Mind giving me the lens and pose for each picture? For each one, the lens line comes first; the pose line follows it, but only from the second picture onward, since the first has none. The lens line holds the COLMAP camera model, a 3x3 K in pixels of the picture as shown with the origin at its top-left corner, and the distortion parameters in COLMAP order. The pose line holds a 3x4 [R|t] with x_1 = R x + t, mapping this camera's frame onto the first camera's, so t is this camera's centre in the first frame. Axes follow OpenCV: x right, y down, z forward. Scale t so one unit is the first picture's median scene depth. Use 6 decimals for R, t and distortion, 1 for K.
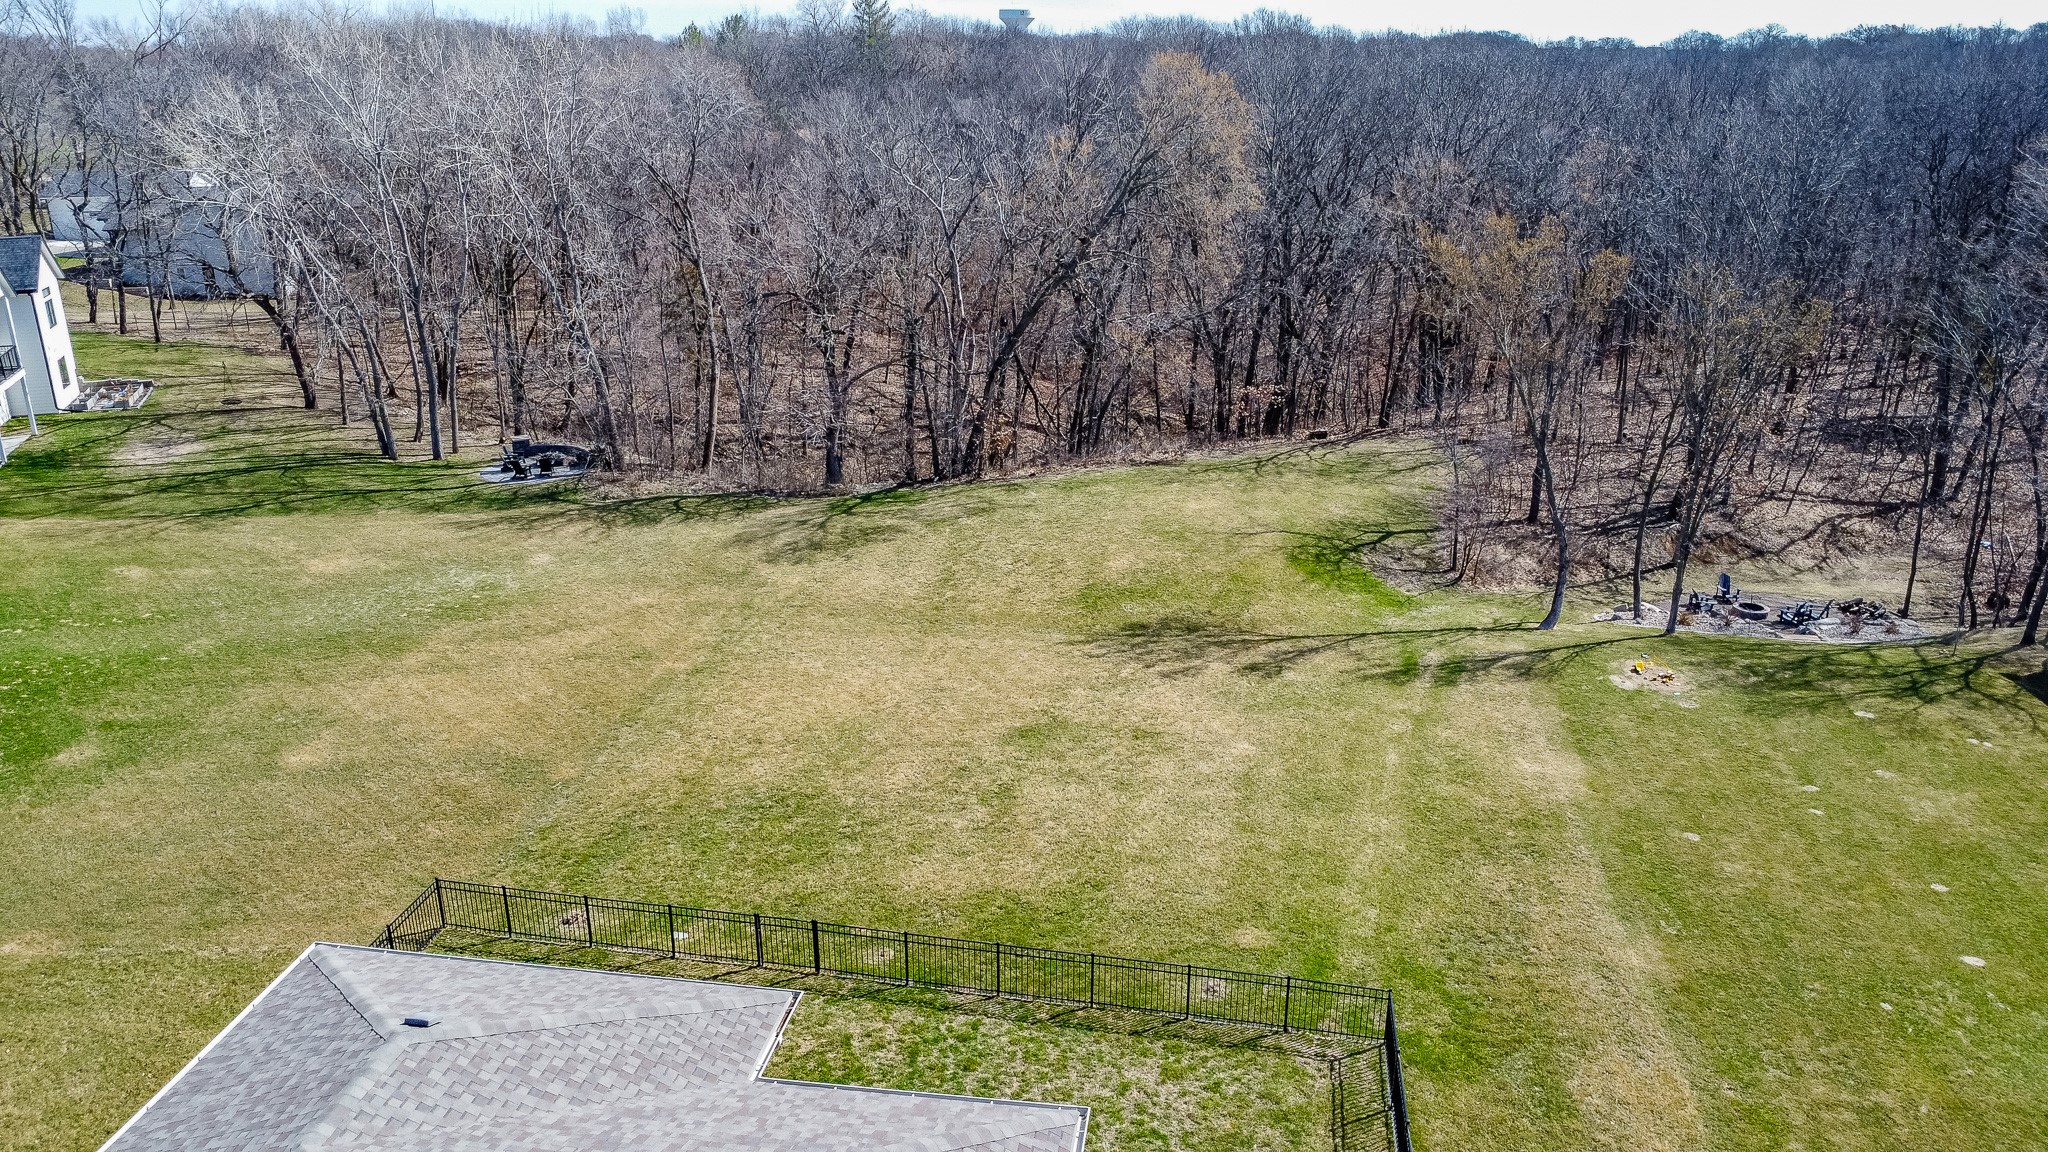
lens RADIAL K [[1501.4, 0, 1024.0], [0, 1501.4, 576.0], [0, 0, 1]] dist [0.034260, -0.095409]
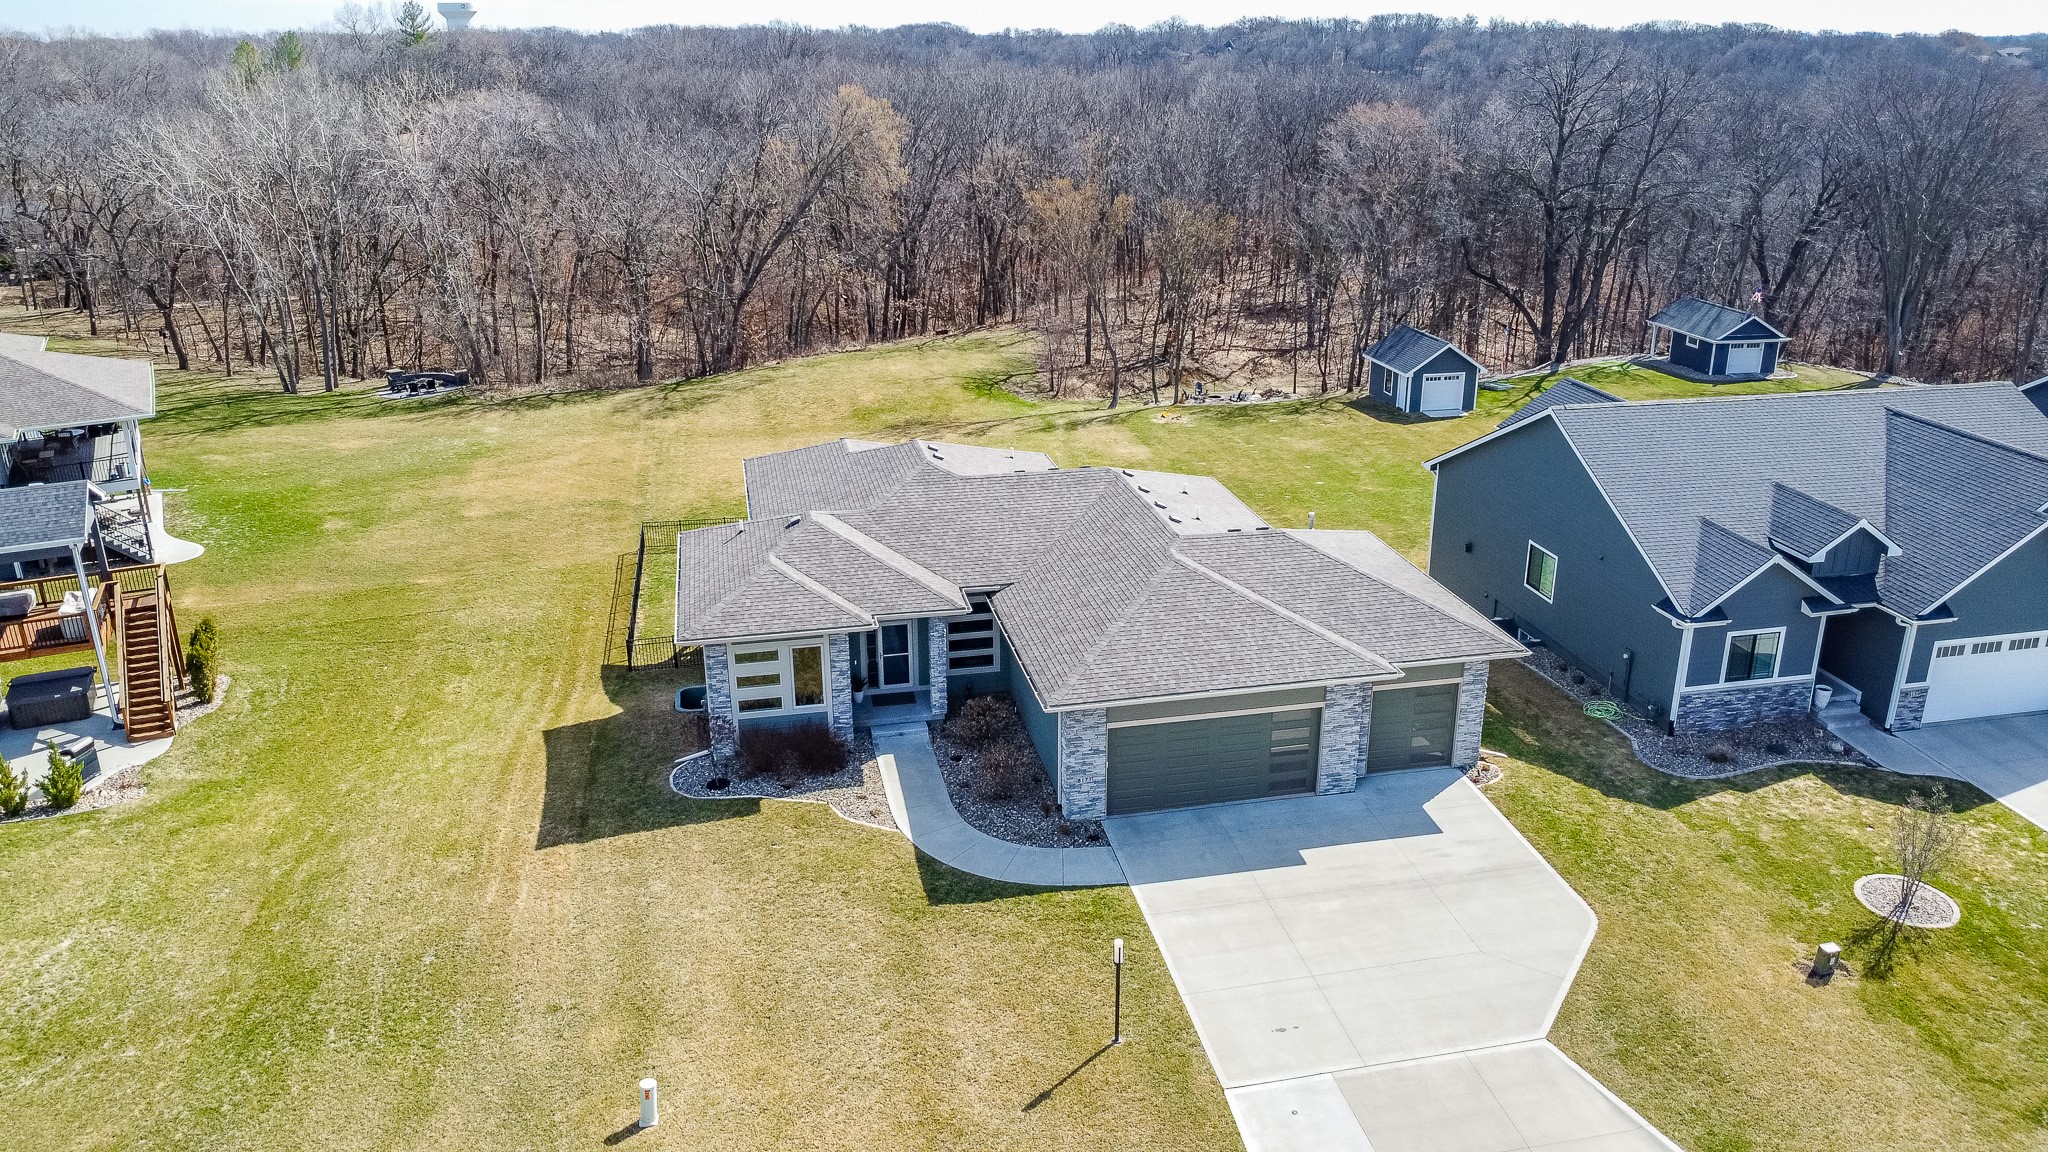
lens RADIAL K [[1501.4, 0, 1024.0], [0, 1501.4, 576.0], [0, 0, 1]] dist [0.034260, -0.095409]
pose [[0.940722, -0.123111, 0.316049, -0.278966], [0.120817, 0.992310, 0.026925, 0.141003], [-0.316933, 0.012855, 0.948361, -0.537030]]
